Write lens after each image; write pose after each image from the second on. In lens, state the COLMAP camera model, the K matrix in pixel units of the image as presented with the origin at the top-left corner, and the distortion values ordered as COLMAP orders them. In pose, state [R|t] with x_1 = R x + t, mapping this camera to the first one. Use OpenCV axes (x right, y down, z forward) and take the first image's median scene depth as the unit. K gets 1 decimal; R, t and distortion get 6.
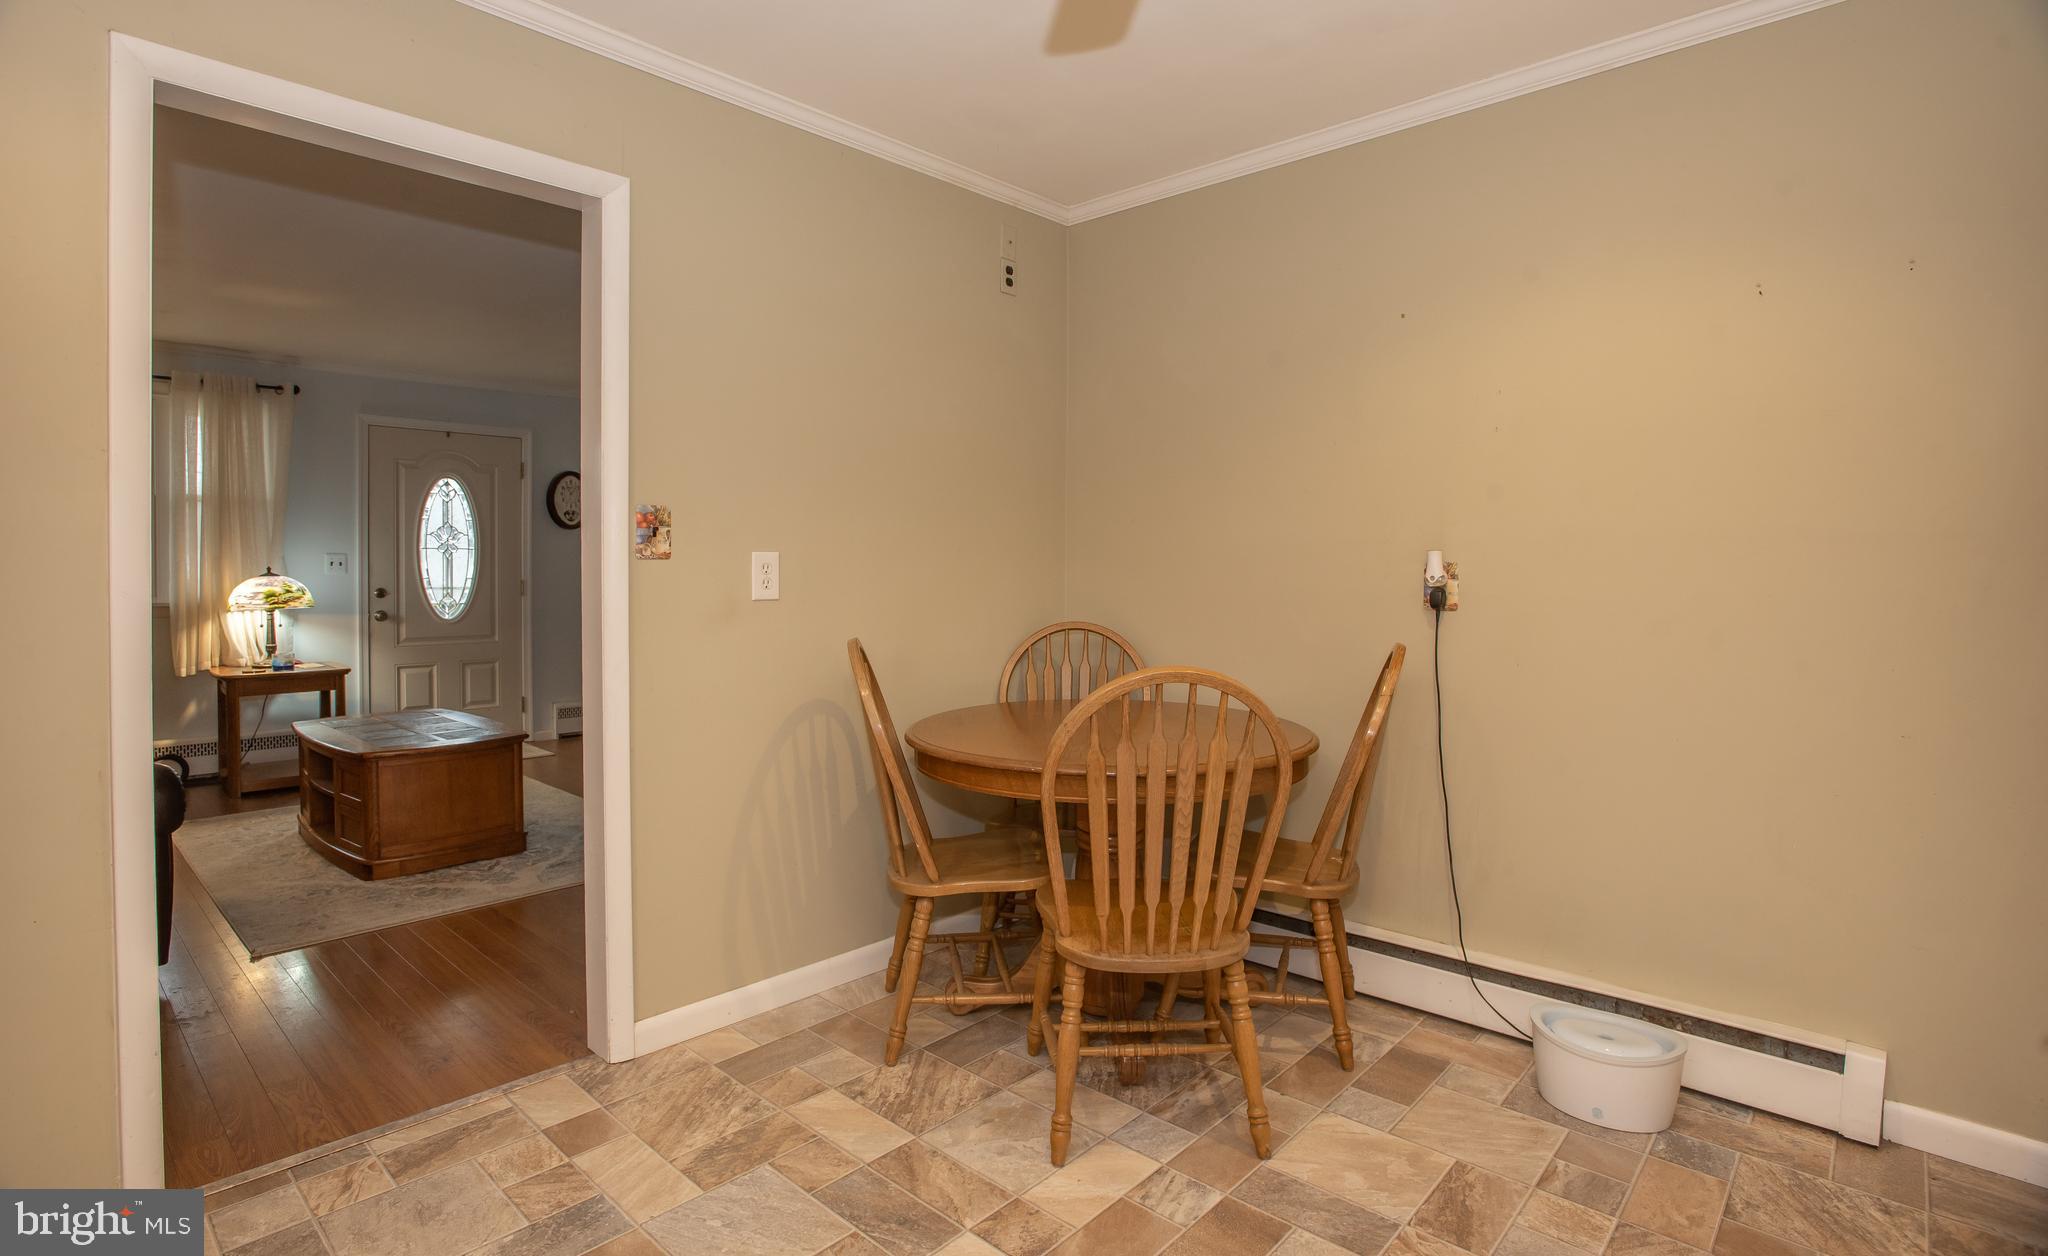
lens RADIAL K [[991.1, 0, 1018.3], [0, 991.1, 590.3], [0, 0, 1]] dist [-0.036252, 0.000464]
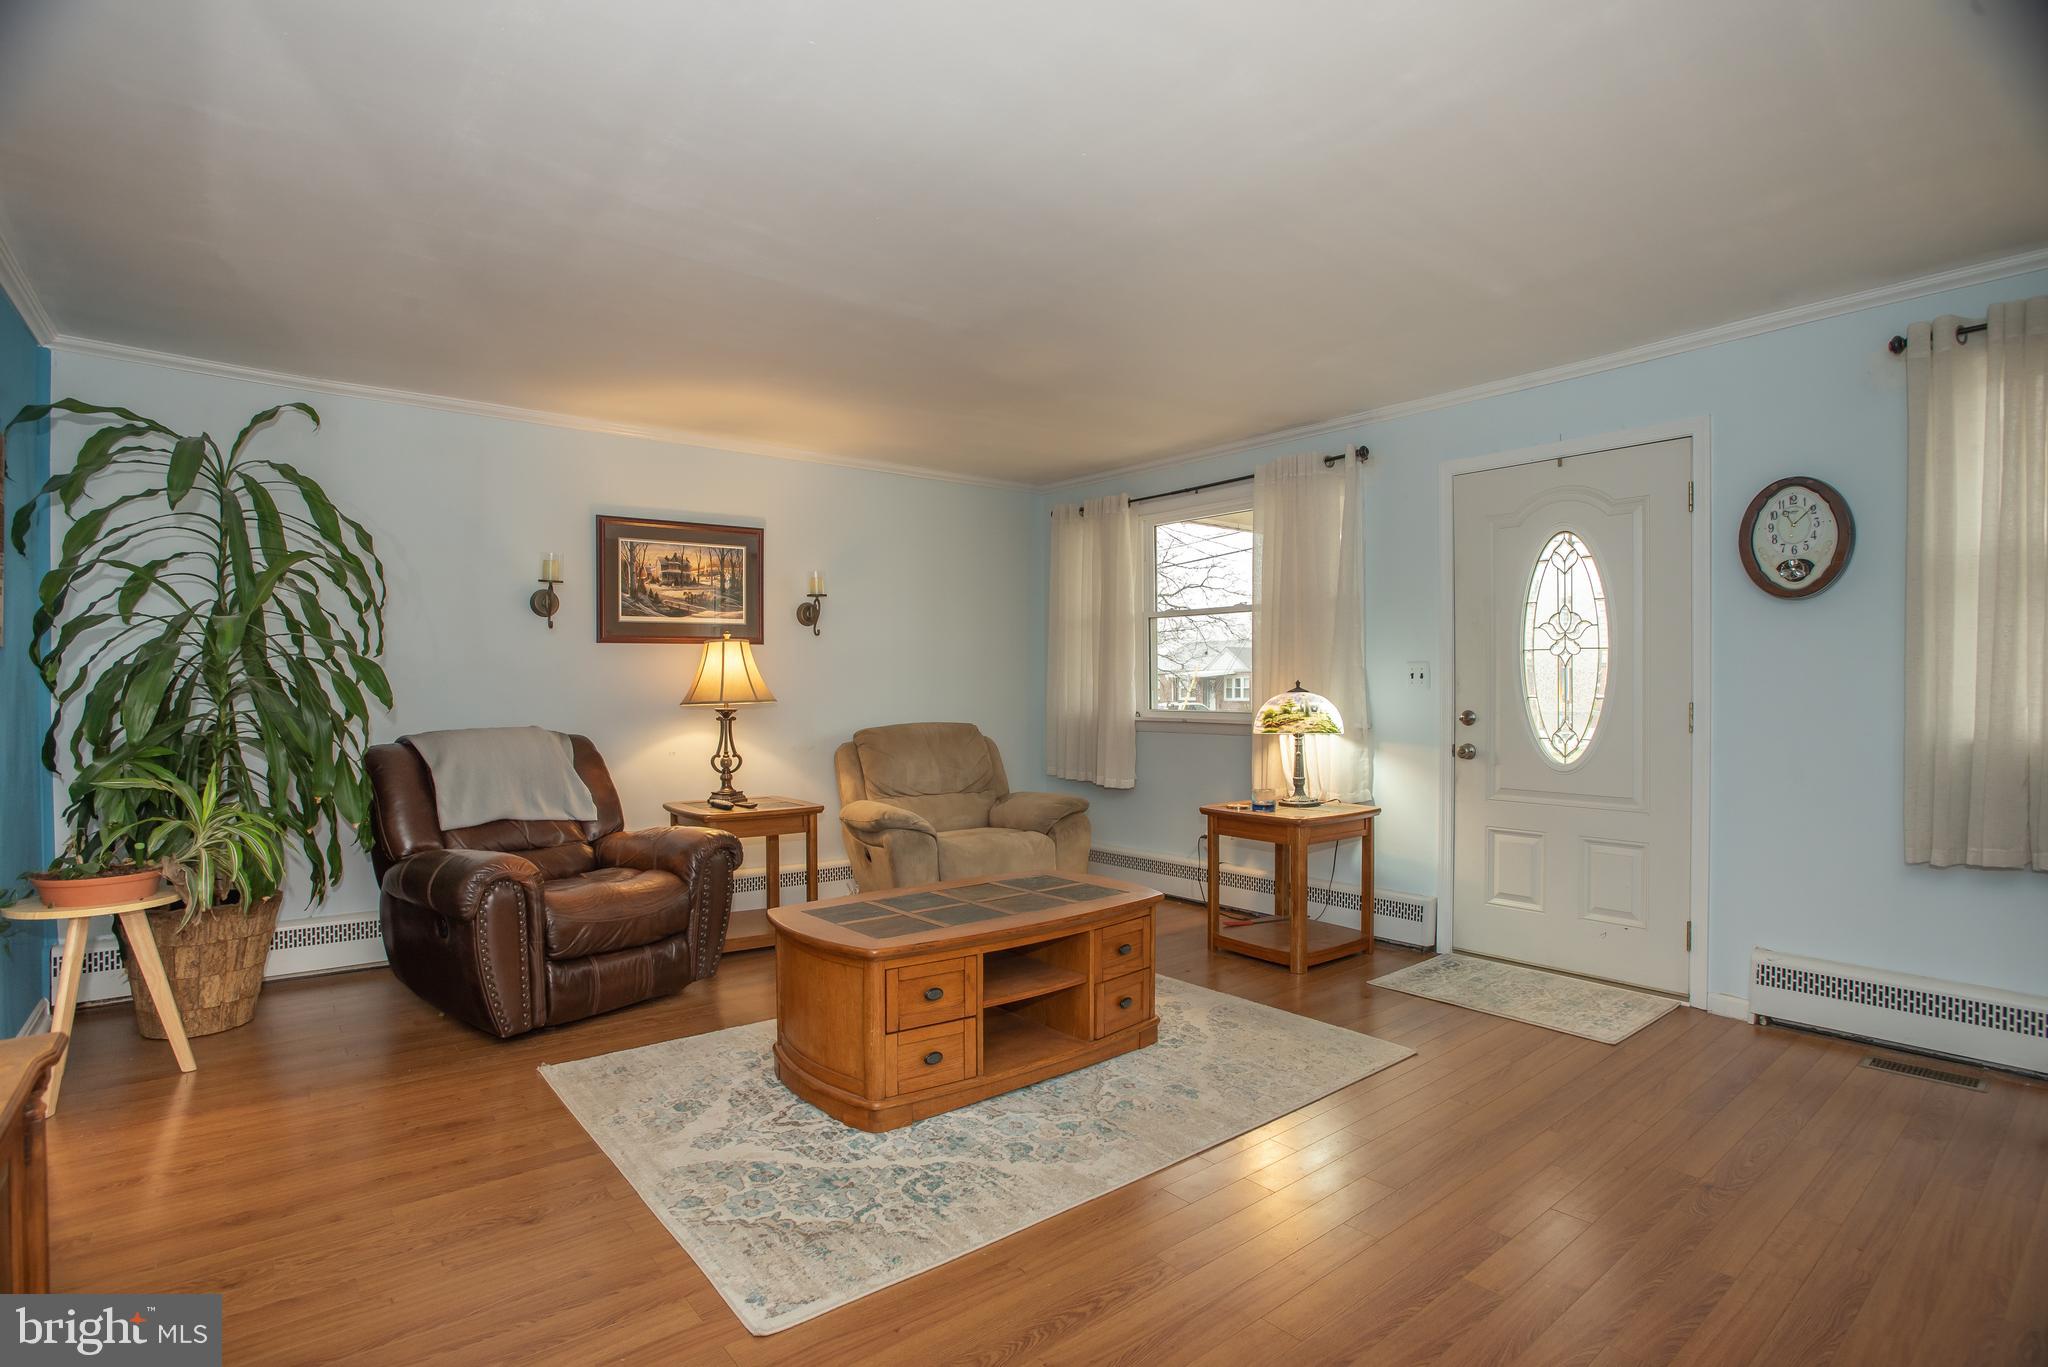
lens RADIAL K [[1017.0, 0, 1048.3], [0, 1017.0, 691.0], [0, 0, 1]] dist [-0.070534, 0.026713]
pose [[-0.136238, 0.002275, -0.990674, 0.091187], [-0.017379, 0.999838, 0.004685, -0.015819], [0.990524, 0.017855, -0.136177, 0.888998]]
